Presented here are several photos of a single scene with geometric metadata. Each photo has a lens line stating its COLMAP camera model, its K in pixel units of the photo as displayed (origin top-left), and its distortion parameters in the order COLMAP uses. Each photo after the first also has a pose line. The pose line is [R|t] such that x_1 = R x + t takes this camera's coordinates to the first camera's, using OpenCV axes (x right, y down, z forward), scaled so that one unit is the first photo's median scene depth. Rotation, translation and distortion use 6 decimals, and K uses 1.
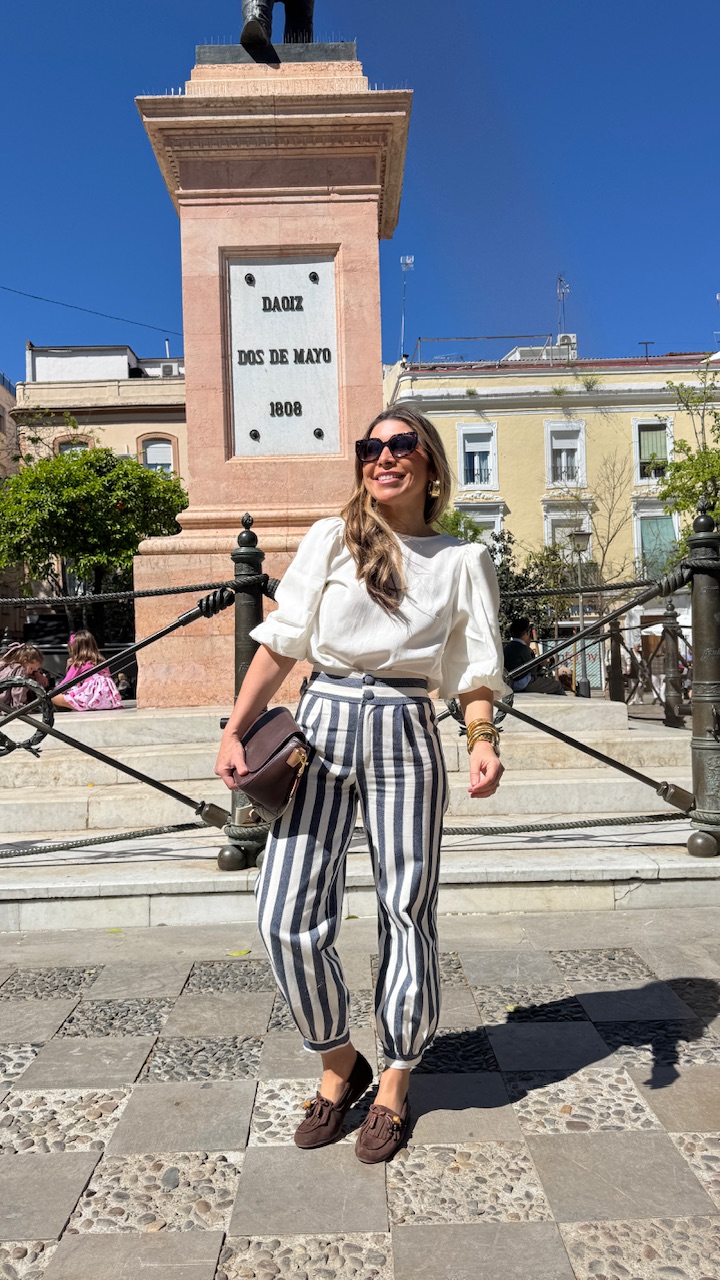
lens RADIAL K [[883.9, 0, 360.0], [0, 883.9, 640.0], [0, 0, 1]] dist [0.088400, -0.132833]
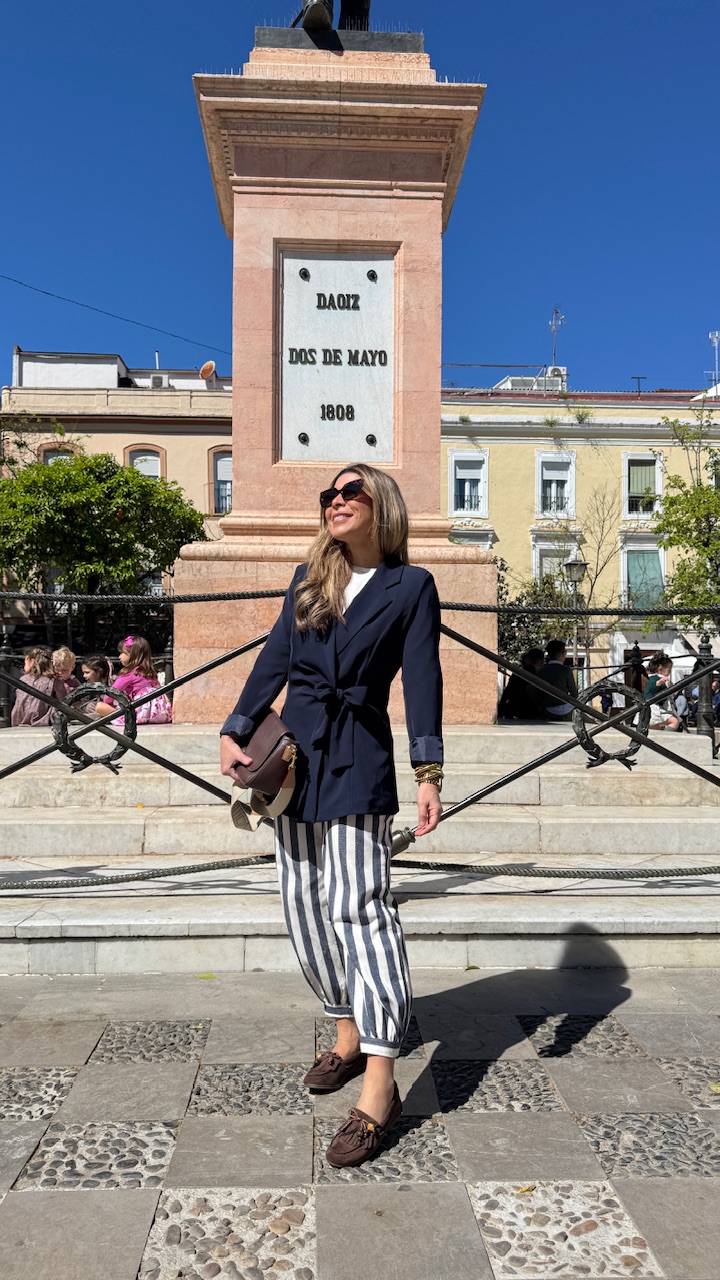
lens RADIAL K [[882.7, 0, 362.4], [0, 882.7, 656.8], [0, 0, 1]] dist [0.093257, -0.148556]
pose [[0.998610, 0.038264, 0.036256, -0.129794], [-0.037974, 0.999241, -0.008664, 0.010786], [-0.036560, 0.007275, 0.999305, 0.091144]]
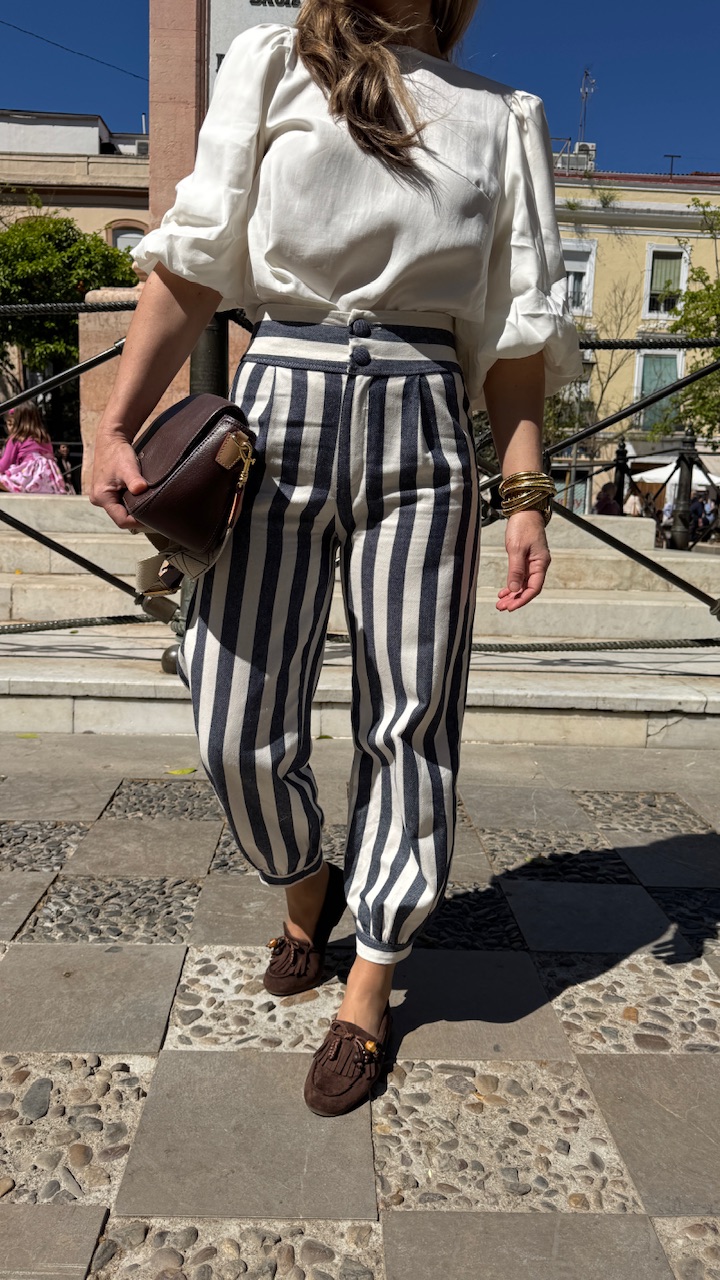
lens RADIAL K [[883.1, 0, 354.8], [0, 883.1, 642.7], [0, 0, 1]] dist [0.099699, -0.164521]
pose [[0.997674, 0.060509, 0.031391, -0.009762], [-0.065254, 0.980932, 0.183070, 0.060950], [-0.019715, -0.184692, 0.982599, 0.176859]]
